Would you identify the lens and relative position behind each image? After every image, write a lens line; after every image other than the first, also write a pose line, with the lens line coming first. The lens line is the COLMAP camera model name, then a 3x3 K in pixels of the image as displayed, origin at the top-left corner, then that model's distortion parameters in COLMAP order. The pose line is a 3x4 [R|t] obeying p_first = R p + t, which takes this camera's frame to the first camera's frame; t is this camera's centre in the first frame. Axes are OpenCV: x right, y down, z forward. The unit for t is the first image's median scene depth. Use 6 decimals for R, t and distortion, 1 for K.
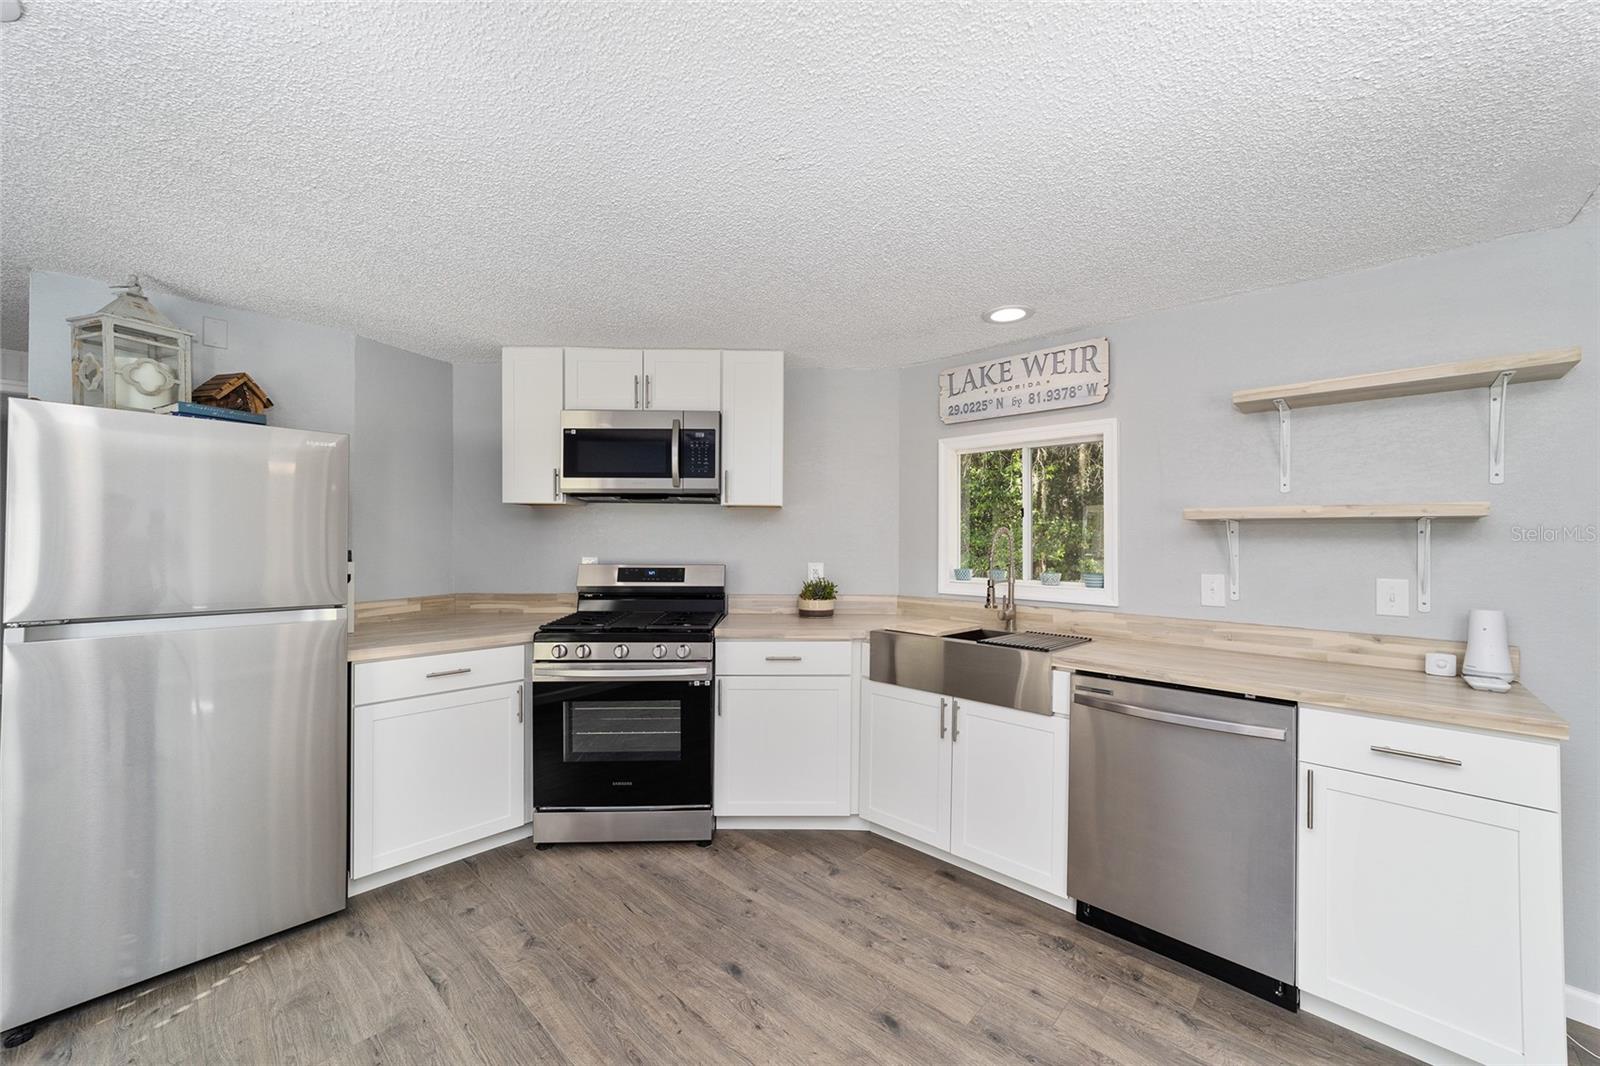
lens RADIAL K [[617.0, 0, 801.9], [0, 617.0, 534.8], [0, 0, 1]] dist [-0.014634, 0.007357]
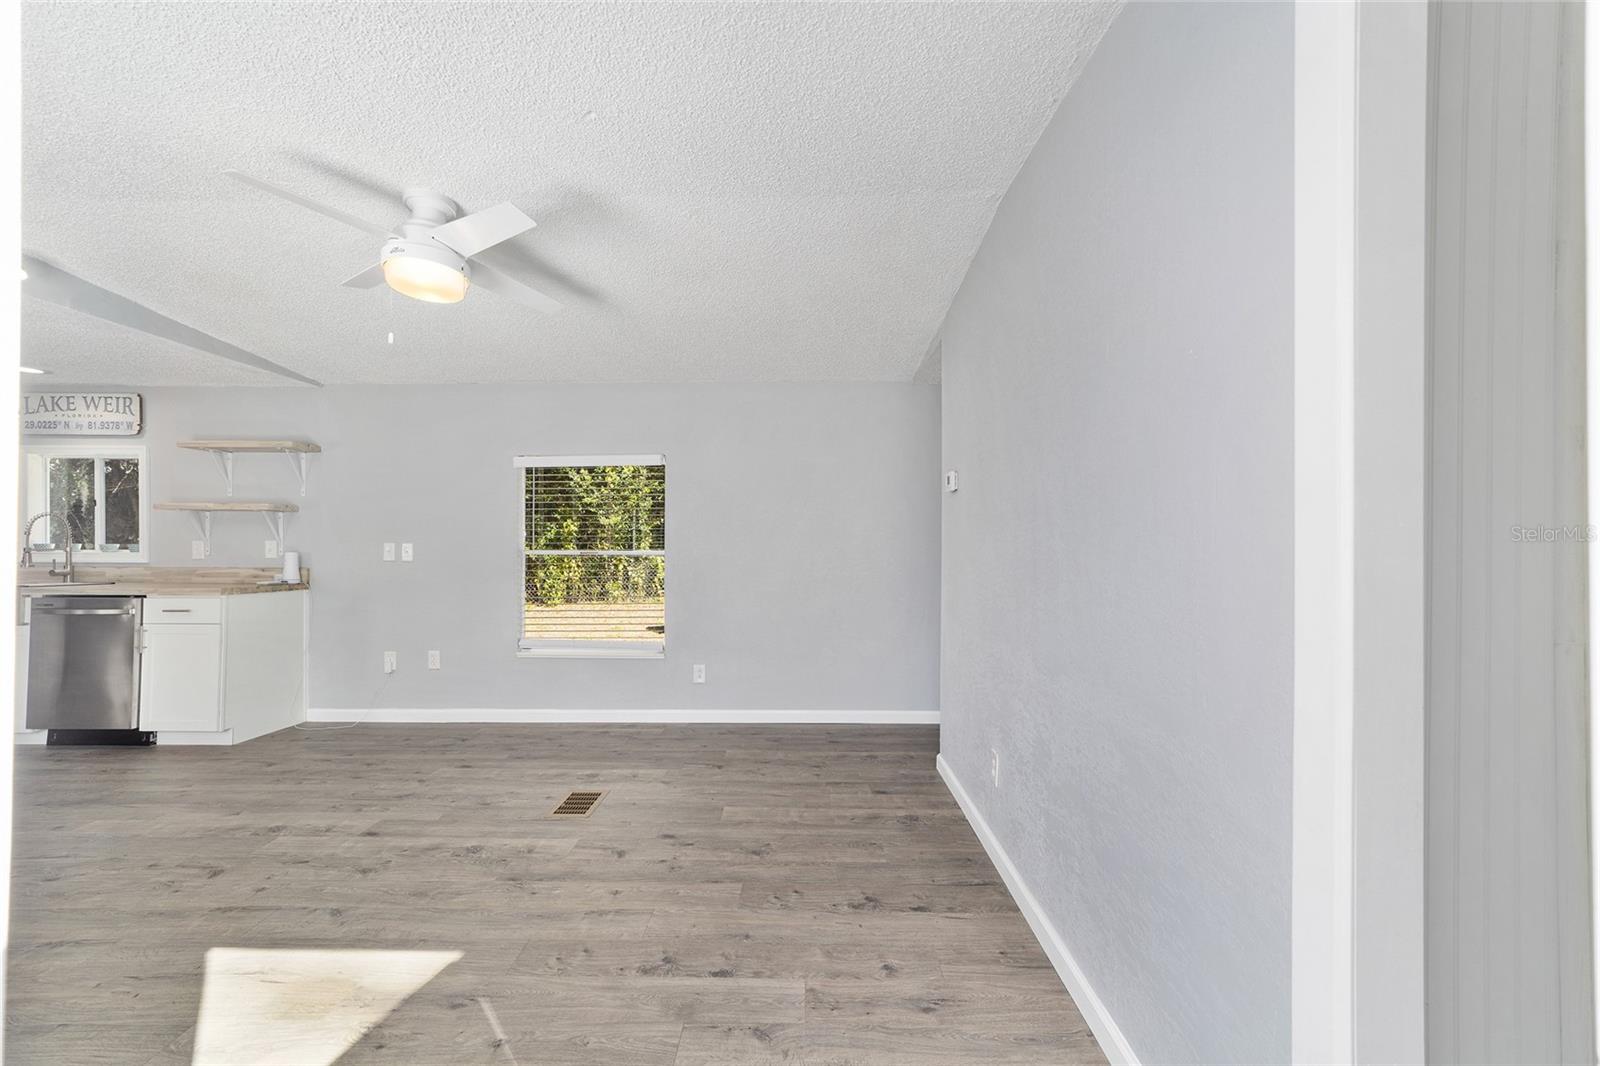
lens RADIAL K [[617.0, 0, 810.2], [0, 617.0, 543.7], [0, 0, 1]] dist [-0.014634, 0.007357]
pose [[0.727985, -0.001754, 0.685591, 0.664745], [-0.007517, 0.999916, 0.010540, 0.036195], [-0.685552, -0.012827, 0.727911, -1.345360]]
